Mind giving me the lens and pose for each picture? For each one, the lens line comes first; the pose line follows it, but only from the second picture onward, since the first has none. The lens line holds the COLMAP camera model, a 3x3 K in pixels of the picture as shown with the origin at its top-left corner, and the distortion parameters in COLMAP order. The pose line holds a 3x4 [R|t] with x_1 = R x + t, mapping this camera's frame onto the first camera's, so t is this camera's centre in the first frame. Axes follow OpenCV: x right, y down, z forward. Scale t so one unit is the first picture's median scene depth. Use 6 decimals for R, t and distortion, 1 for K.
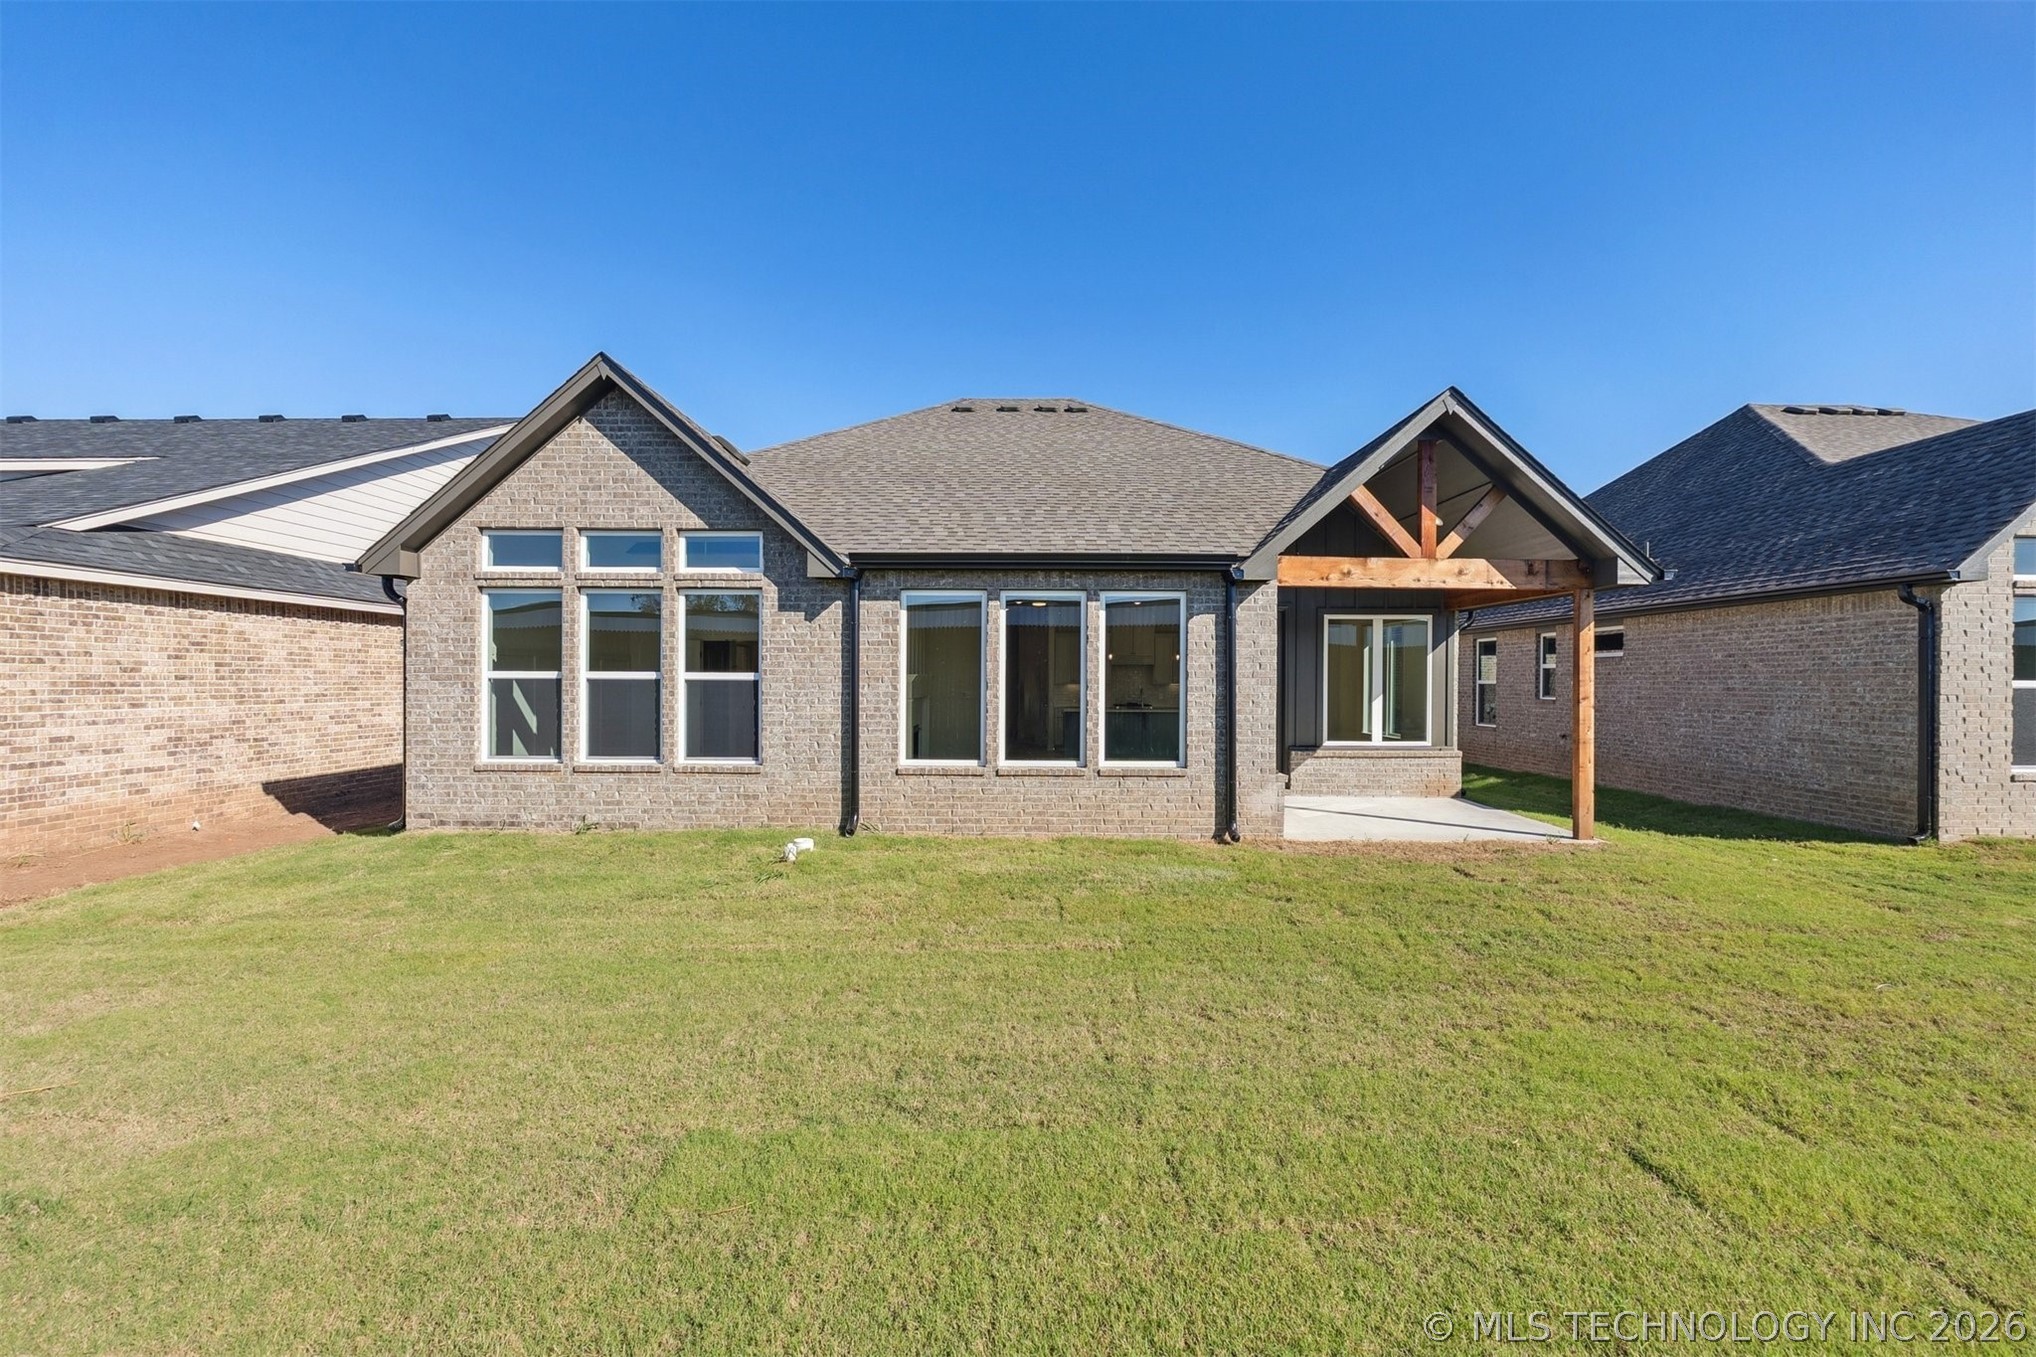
lens RADIAL K [[866.0, 0, 1020.8], [0, 866.0, 688.9], [0, 0, 1]] dist [-0.010045, 0.000651]
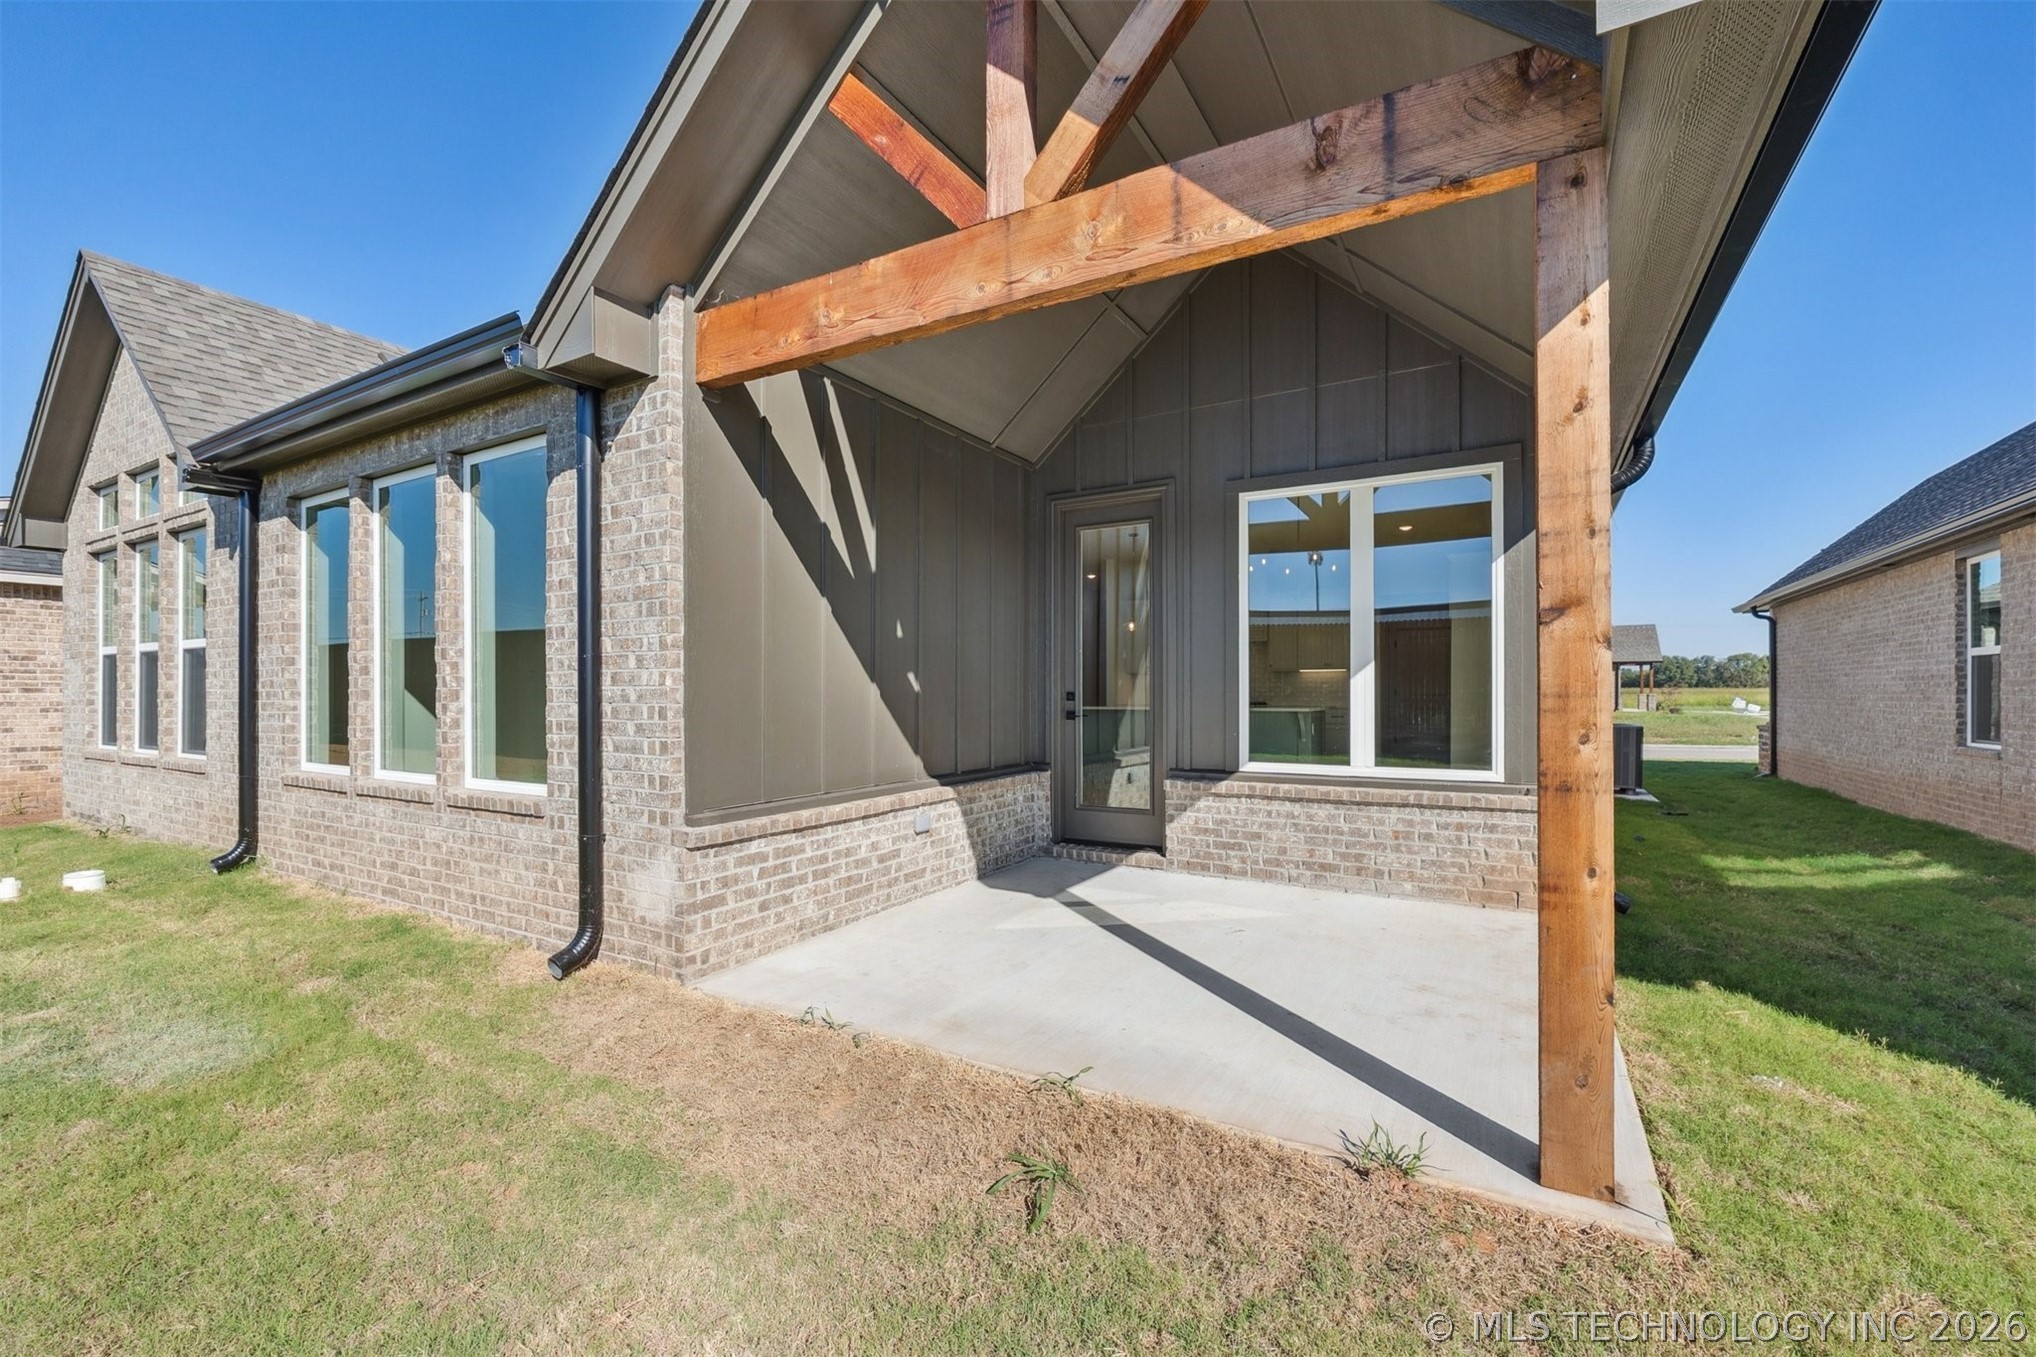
lens RADIAL K [[866.0, 0, 989.3], [0, 866.0, 693.3], [0, 0, 1]] dist [-0.010045, 0.000651]
pose [[0.863316, -0.005929, -0.504629, 0.631811], [0.000811, 0.999946, -0.010360, 0.037834], [0.504663, 0.008535, 0.863274, 0.705313]]
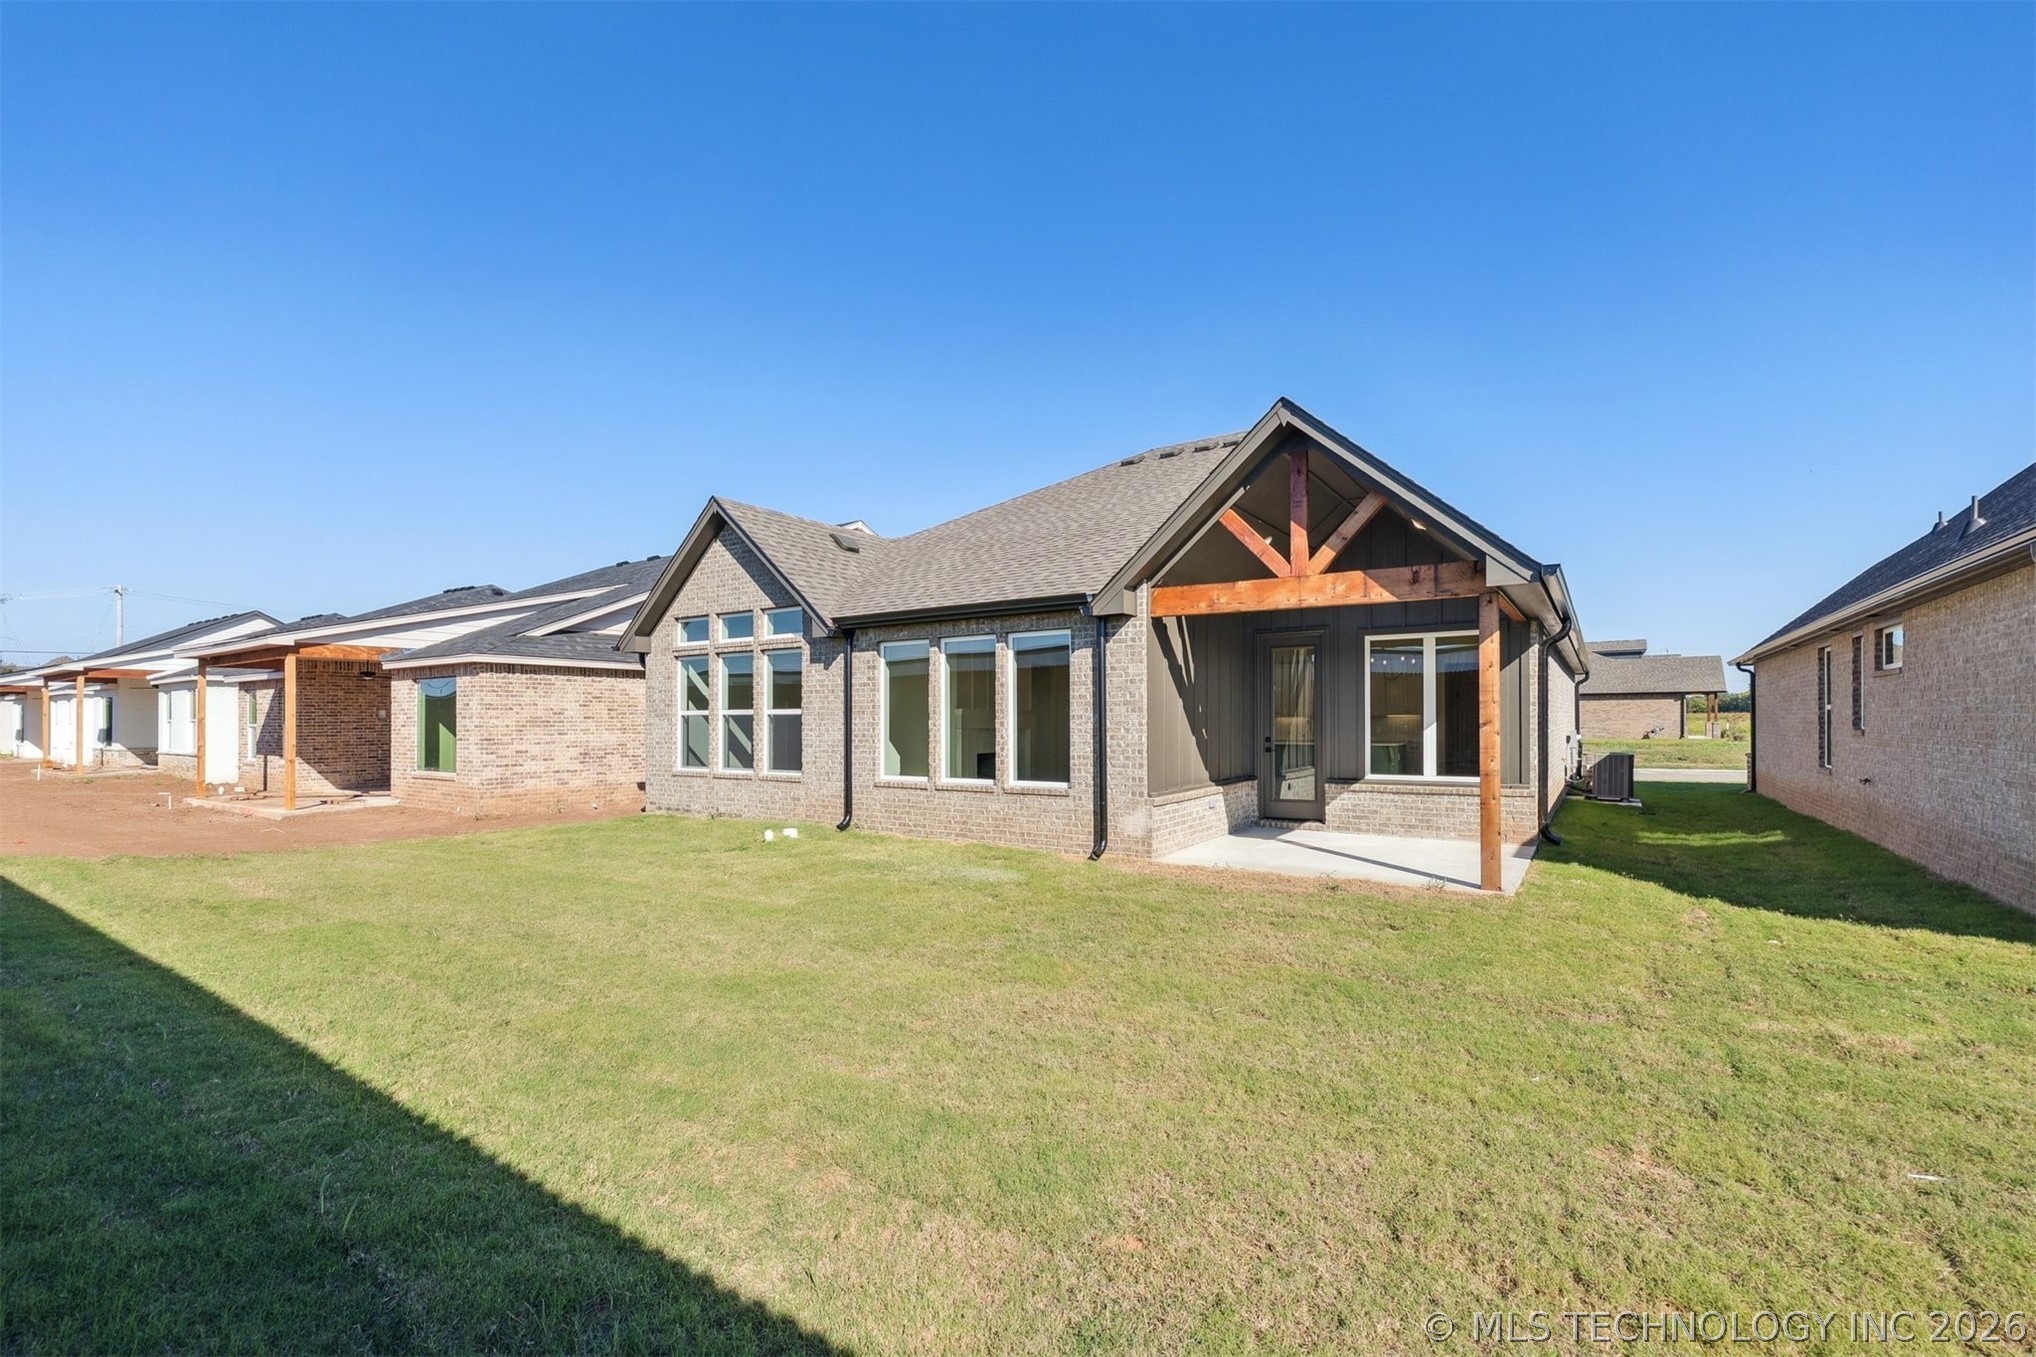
lens RADIAL K [[866.0, 0, 1002.3], [0, 866.0, 715.9], [0, 0, 1]] dist [-0.010045, 0.000651]
pose [[0.834157, -0.012358, -0.551388, 0.718720], [0.004085, 0.999860, -0.016229, 0.016084], [0.551512, 0.011285, 0.834091, 0.031145]]
